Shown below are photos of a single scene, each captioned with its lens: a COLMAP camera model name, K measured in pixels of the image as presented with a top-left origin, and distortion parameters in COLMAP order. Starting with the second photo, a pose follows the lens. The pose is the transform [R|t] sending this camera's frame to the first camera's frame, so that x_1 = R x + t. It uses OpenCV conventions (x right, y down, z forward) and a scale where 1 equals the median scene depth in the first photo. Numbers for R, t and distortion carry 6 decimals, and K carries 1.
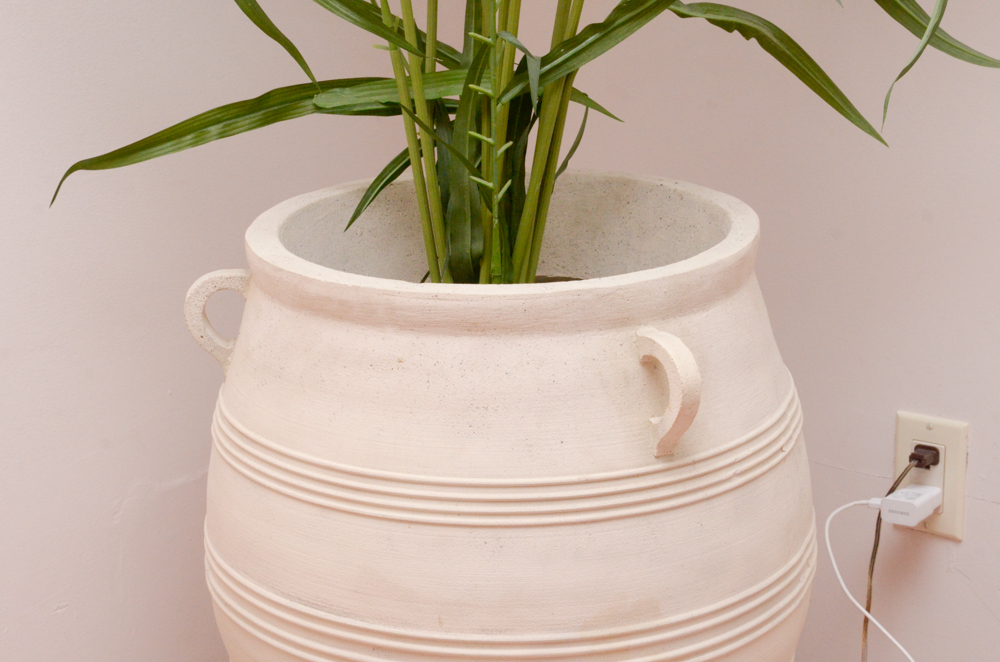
lens RADIAL K [[1819.7, 0, 500.0], [0, 1819.7, 331.0], [0, 0, 1]] dist [-0.028001, -0.013188]
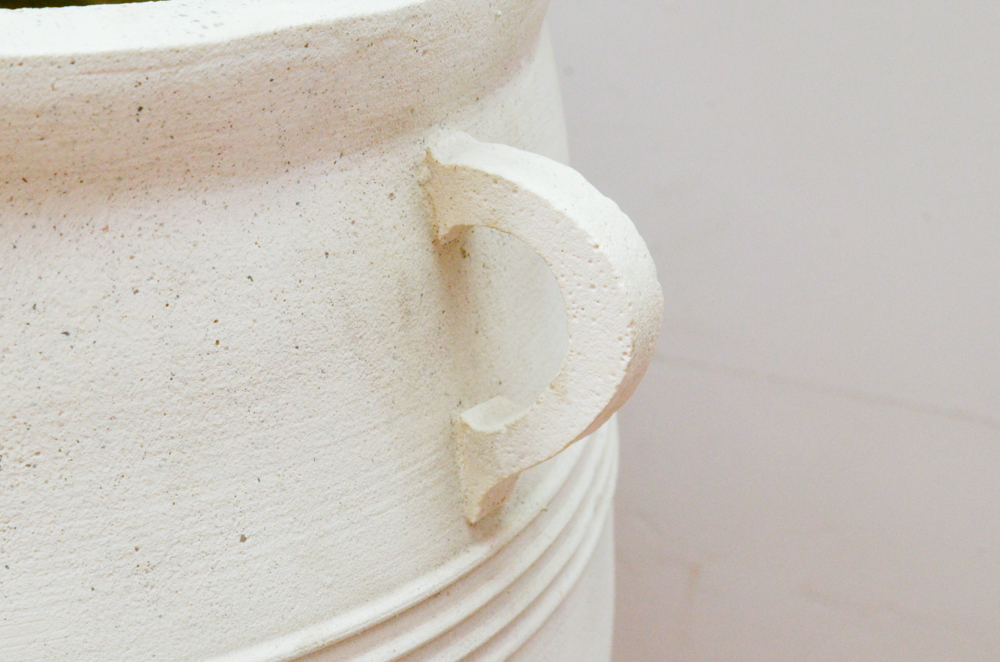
lens RADIAL K [[2216.7, 0, 500.0], [0, 2216.7, 331.0], [0, 0, 1]] dist [0.019763, 0.134621]
pose [[0.842845, -0.100005, 0.528783, -0.109994], [-0.004922, 0.981108, 0.193397, -0.039566], [-0.538134, -0.165606, 0.826430, 0.625638]]
